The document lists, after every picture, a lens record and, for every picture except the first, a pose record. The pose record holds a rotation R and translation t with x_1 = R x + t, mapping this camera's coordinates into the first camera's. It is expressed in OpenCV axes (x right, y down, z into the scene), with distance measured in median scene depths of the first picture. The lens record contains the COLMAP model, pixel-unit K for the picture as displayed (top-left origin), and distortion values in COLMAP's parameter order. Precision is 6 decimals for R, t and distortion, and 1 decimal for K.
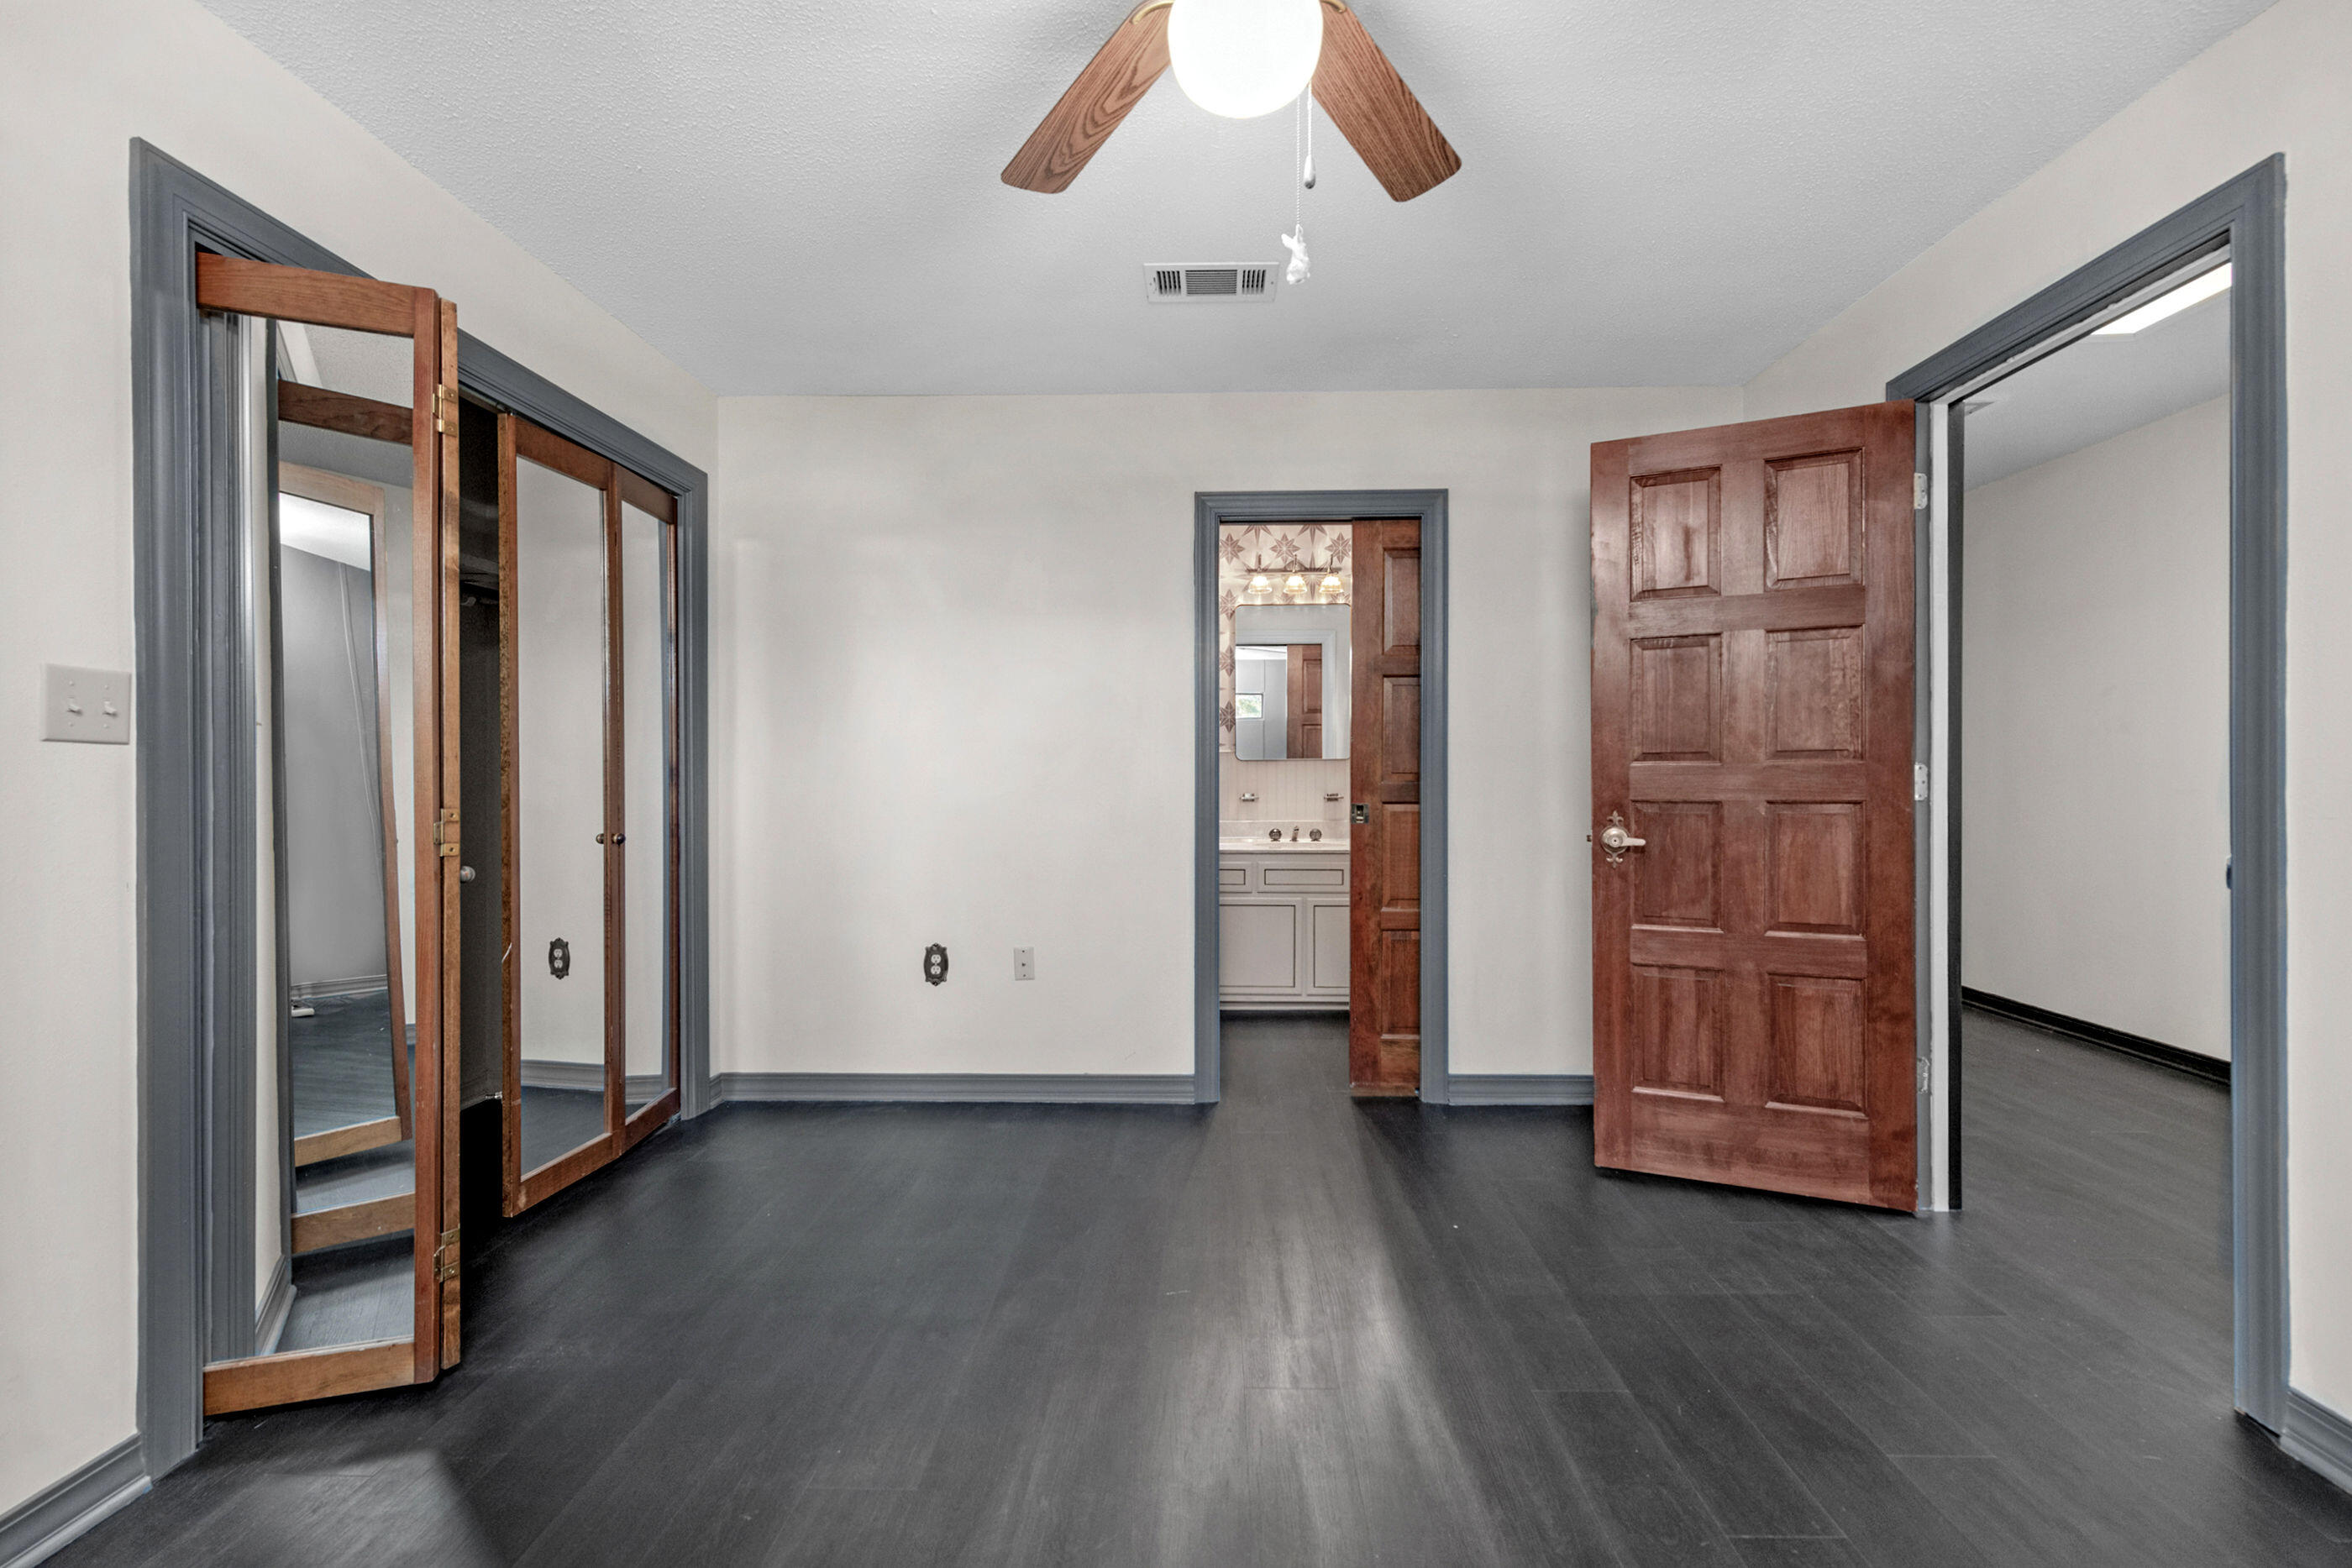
lens RADIAL K [[946.7, 0, 1180.2], [0, 946.7, 779.5], [0, 0, 1]] dist [-0.000746, -0.000010]
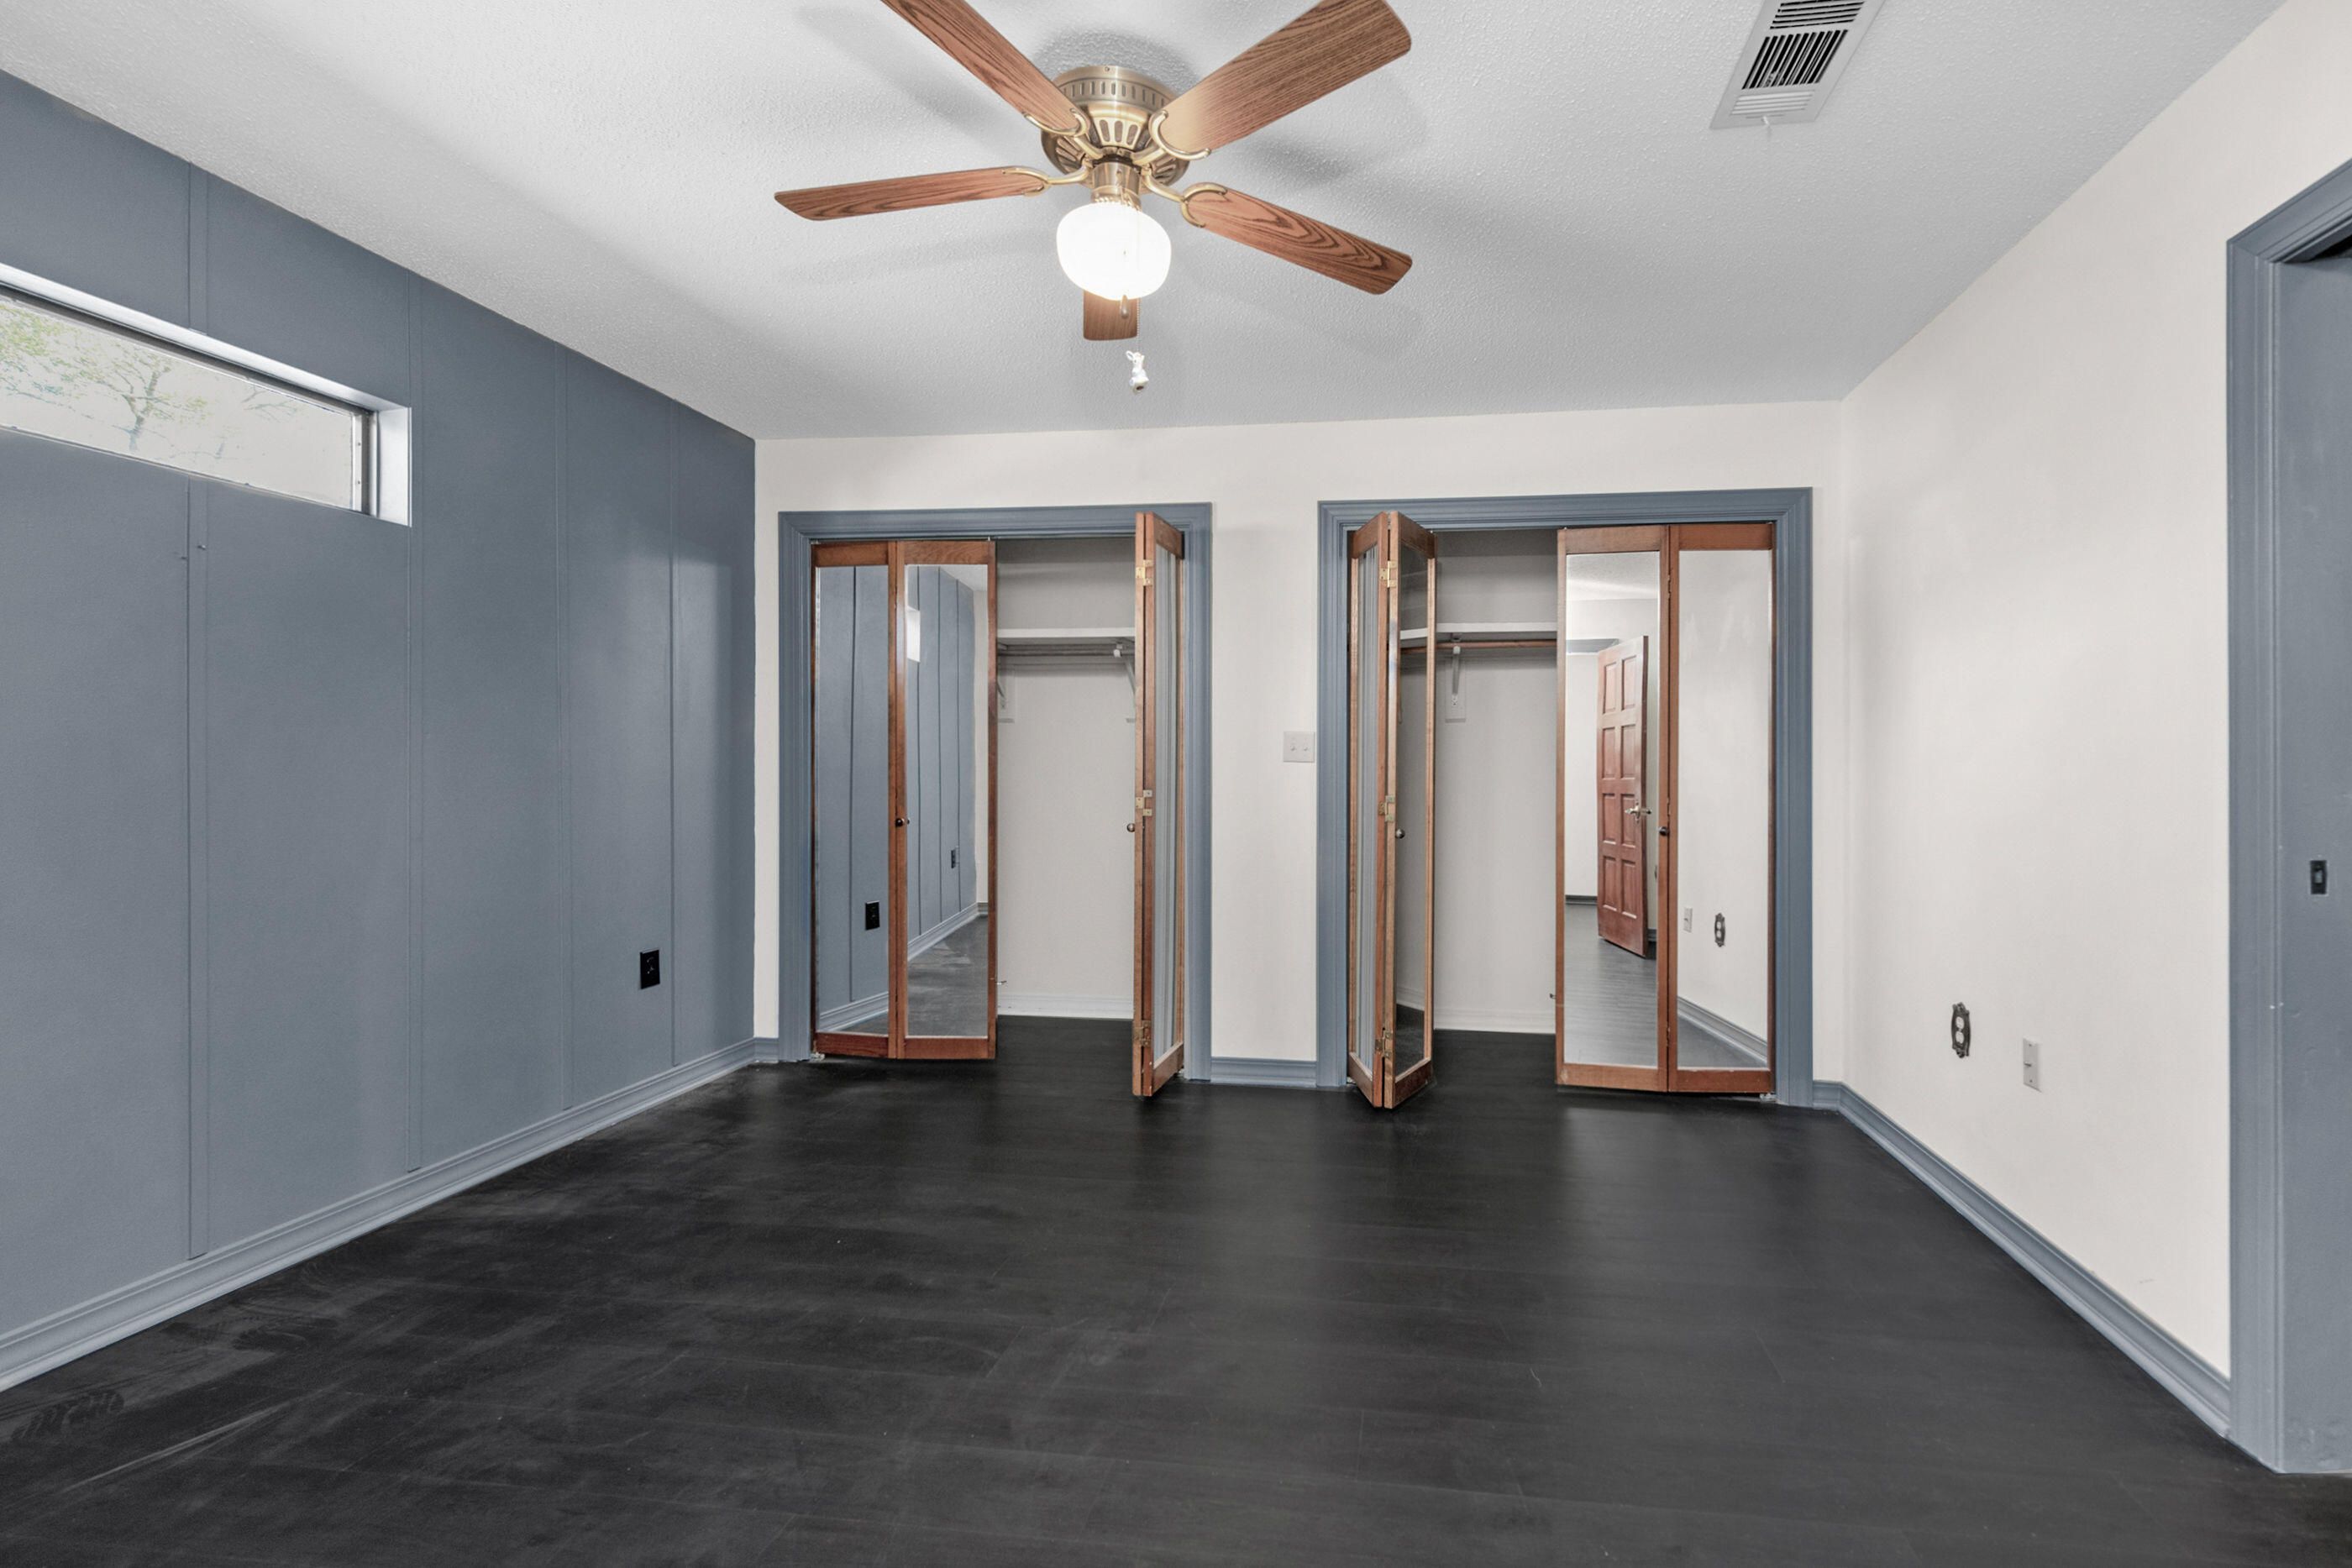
lens RADIAL K [[961.8, 0, 1345.4], [0, 961.8, 771.4], [0, 0, 1]] dist [0.001139, 0.000077]
pose [[-0.068175, 0.005666, -0.997657, 0.593099], [-0.012891, 0.999895, 0.006559, -0.014914], [0.997590, 0.013308, -0.068095, 0.586852]]
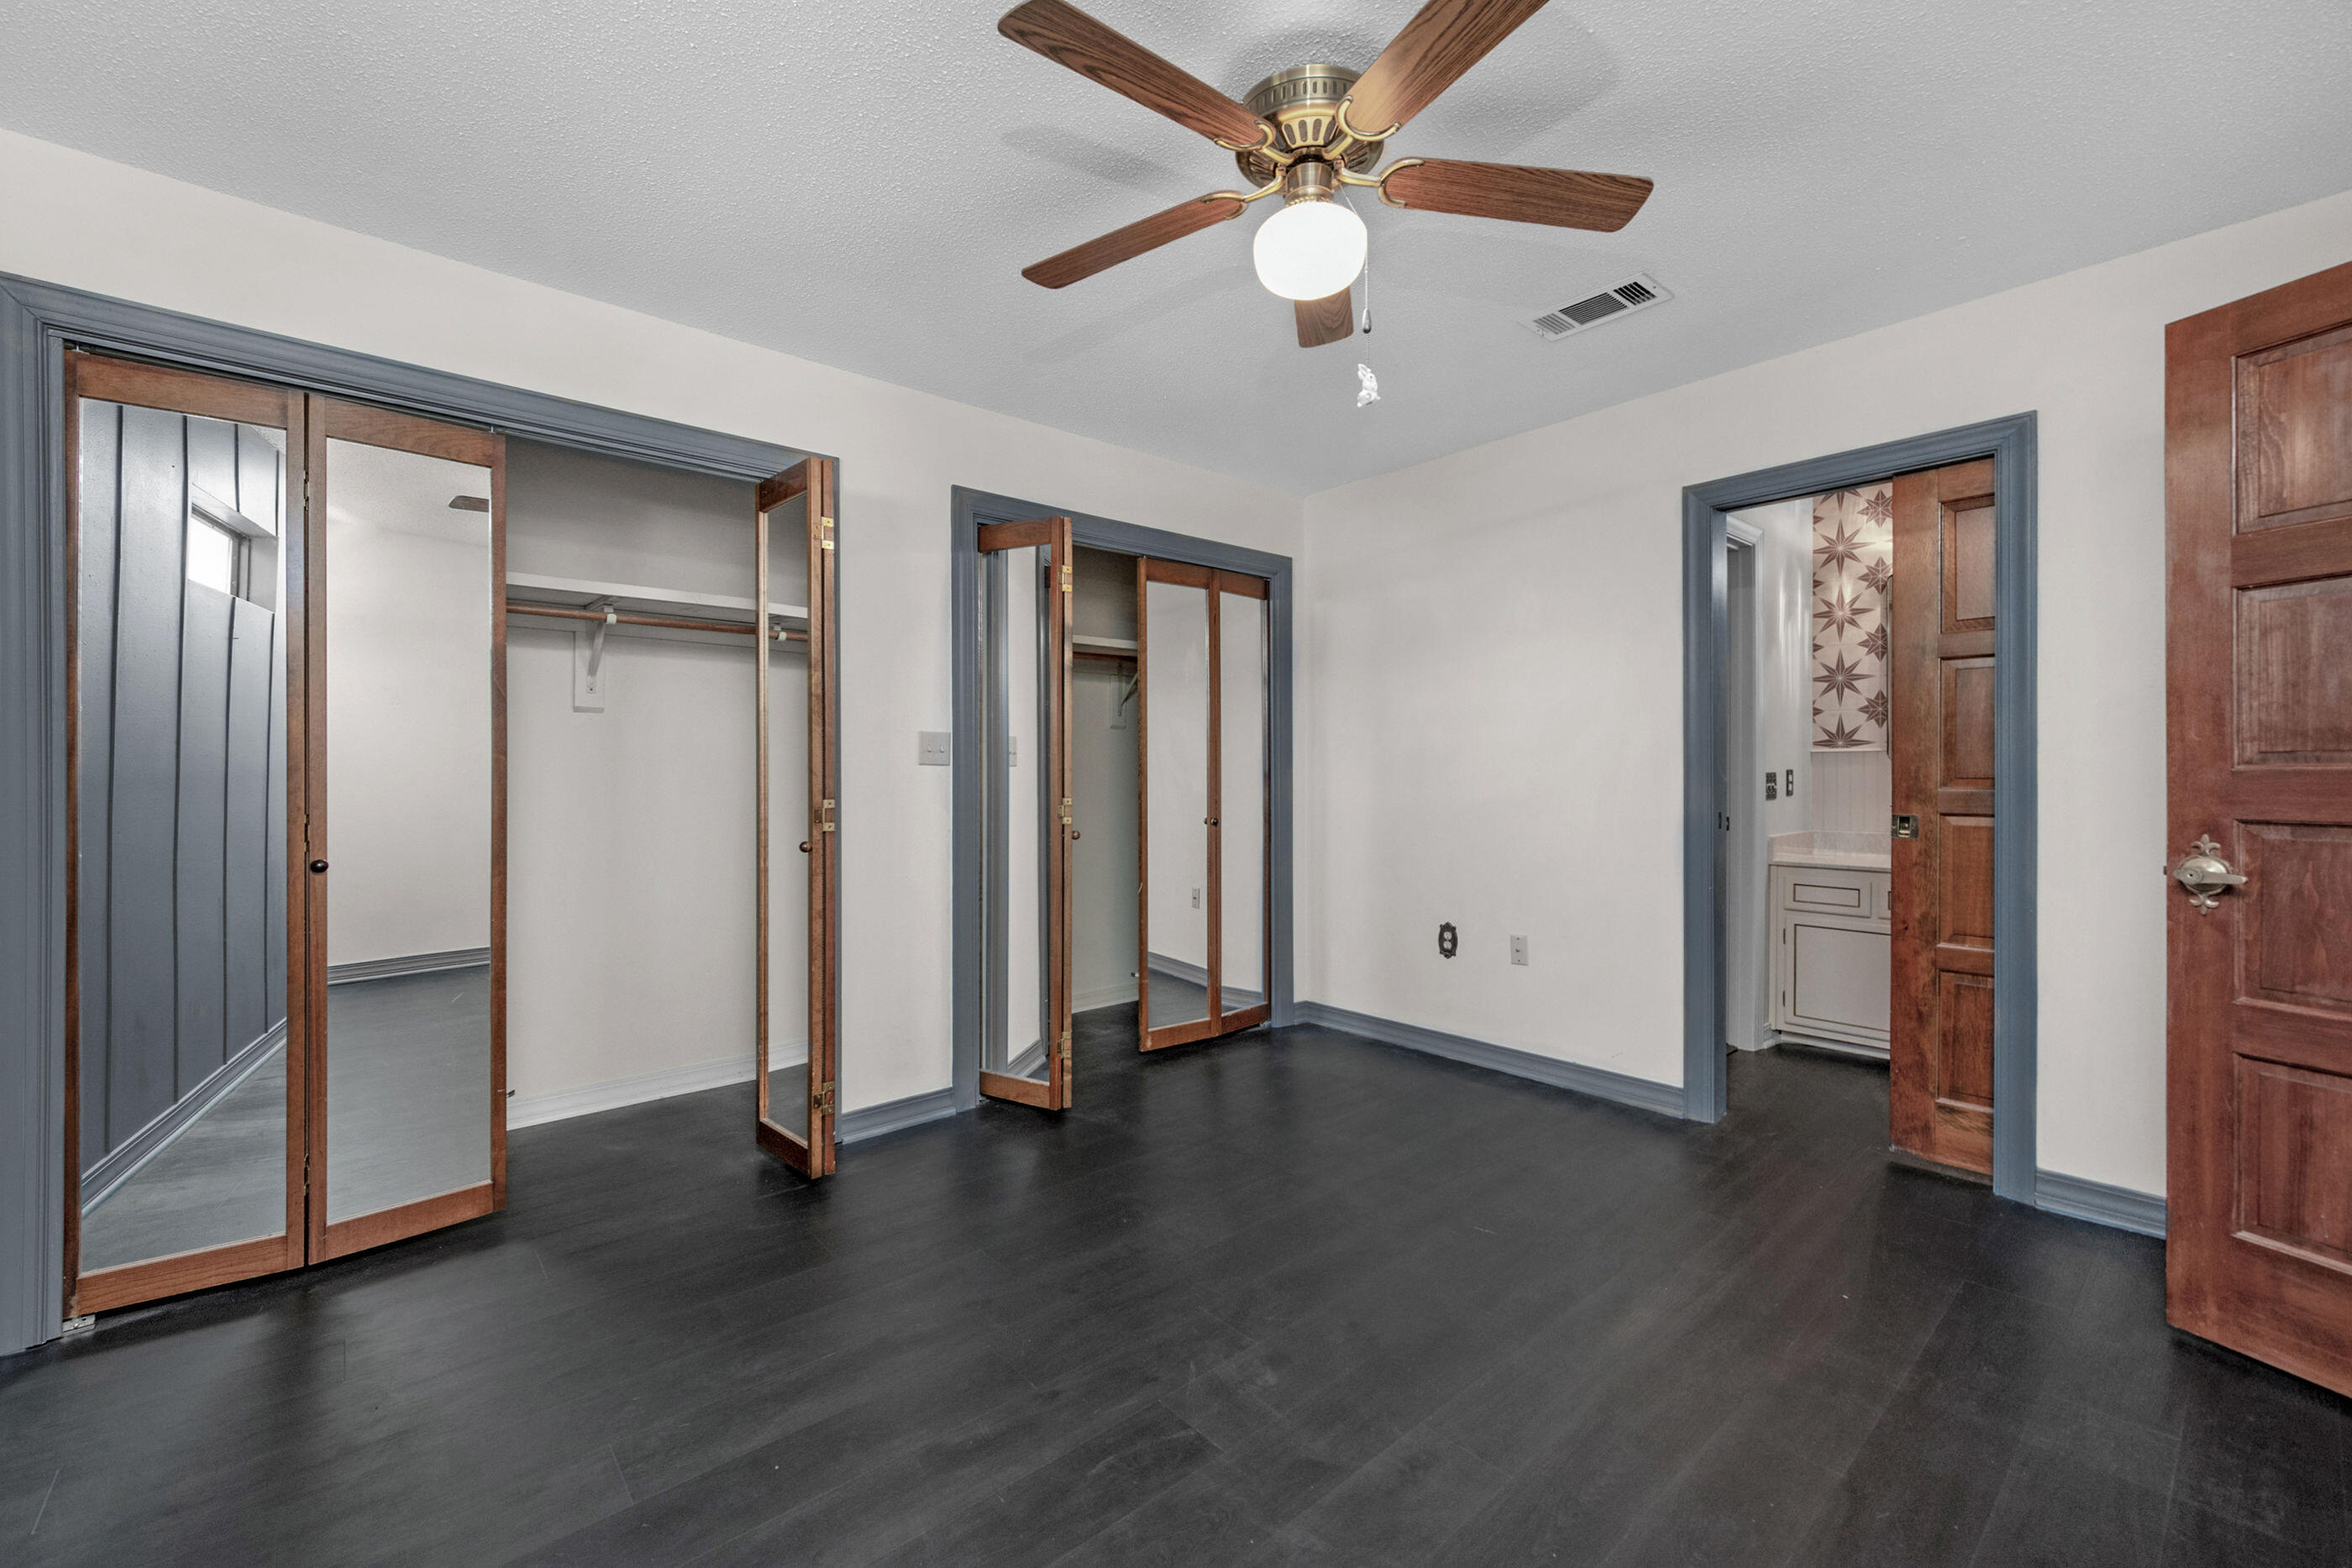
lens RADIAL K [[925.7, 0, 1175.6], [0, 925.7, 776.5], [0, 0, 1]] dist [-0.001108, -0.005069]
pose [[0.679070, 0.001556, -0.734072, 0.377138], [-0.002726, 0.999996, -0.000402, -0.006322], [0.734069, 0.002274, 0.679071, -0.027653]]
